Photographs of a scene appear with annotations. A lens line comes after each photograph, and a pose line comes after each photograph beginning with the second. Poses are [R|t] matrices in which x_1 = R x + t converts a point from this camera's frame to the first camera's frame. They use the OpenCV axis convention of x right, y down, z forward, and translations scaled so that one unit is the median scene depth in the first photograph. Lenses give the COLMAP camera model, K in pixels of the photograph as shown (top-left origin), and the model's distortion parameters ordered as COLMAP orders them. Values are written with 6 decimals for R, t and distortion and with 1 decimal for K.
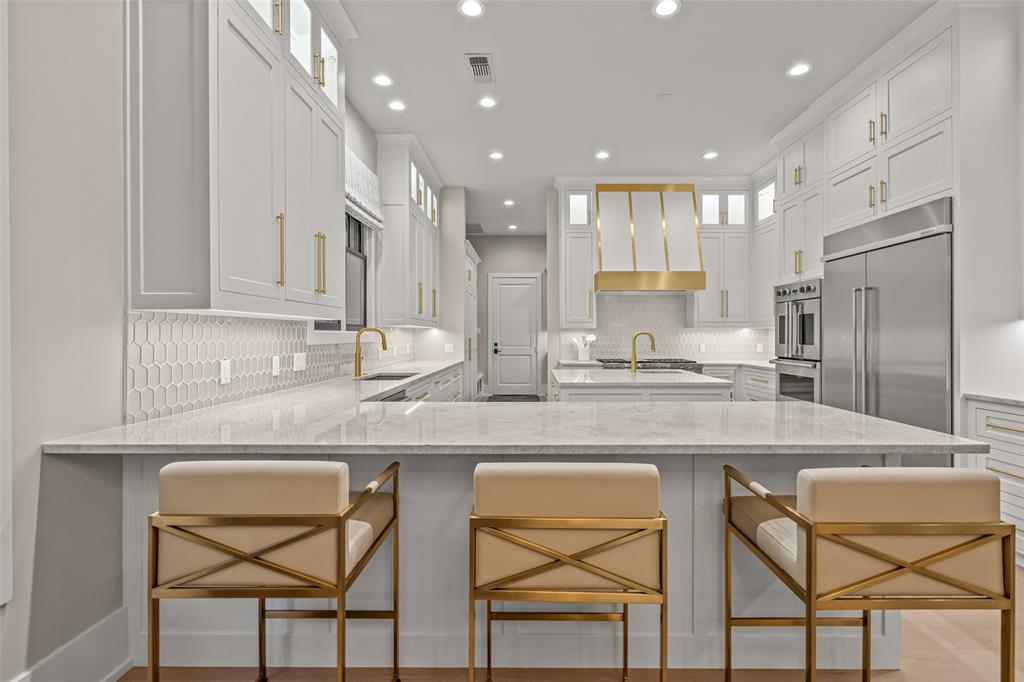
lens RADIAL K [[472.2, 0, 533.8], [0, 472.2, 337.4], [0, 0, 1]] dist [-0.006316, 0.002301]
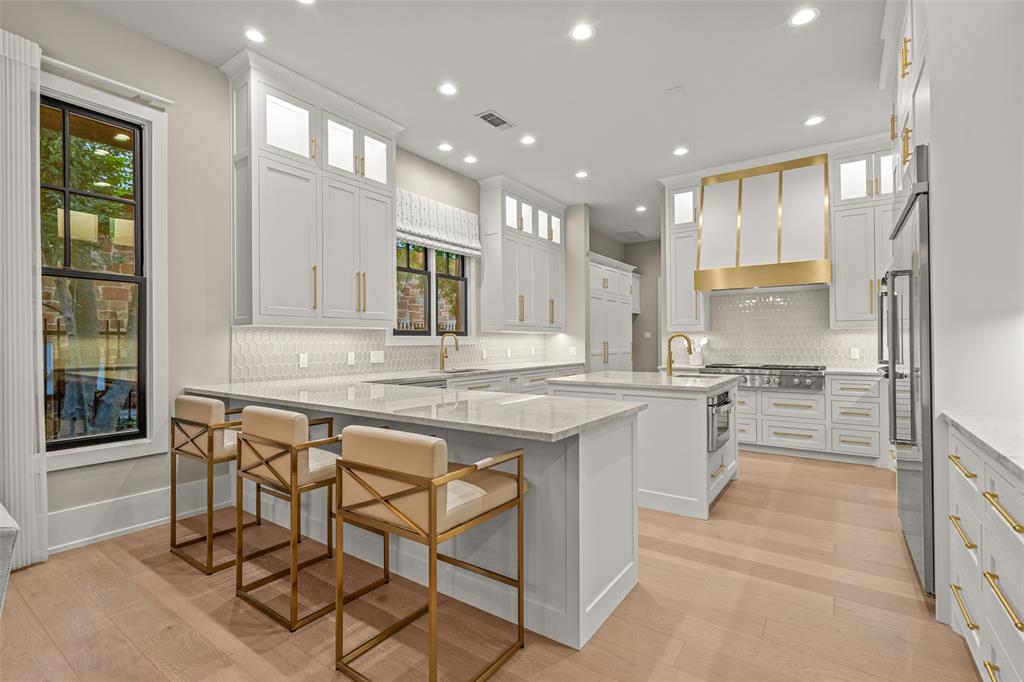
lens RADIAL K [[472.2, 0, 516.3], [0, 472.2, 339.3], [0, 0, 1]] dist [-0.006316, 0.002301]
pose [[0.818225, -0.005855, -0.574869, 0.481858], [0.001362, 0.999965, -0.008246, 0.006140], [0.574897, 0.005964, 0.818204, 0.022538]]
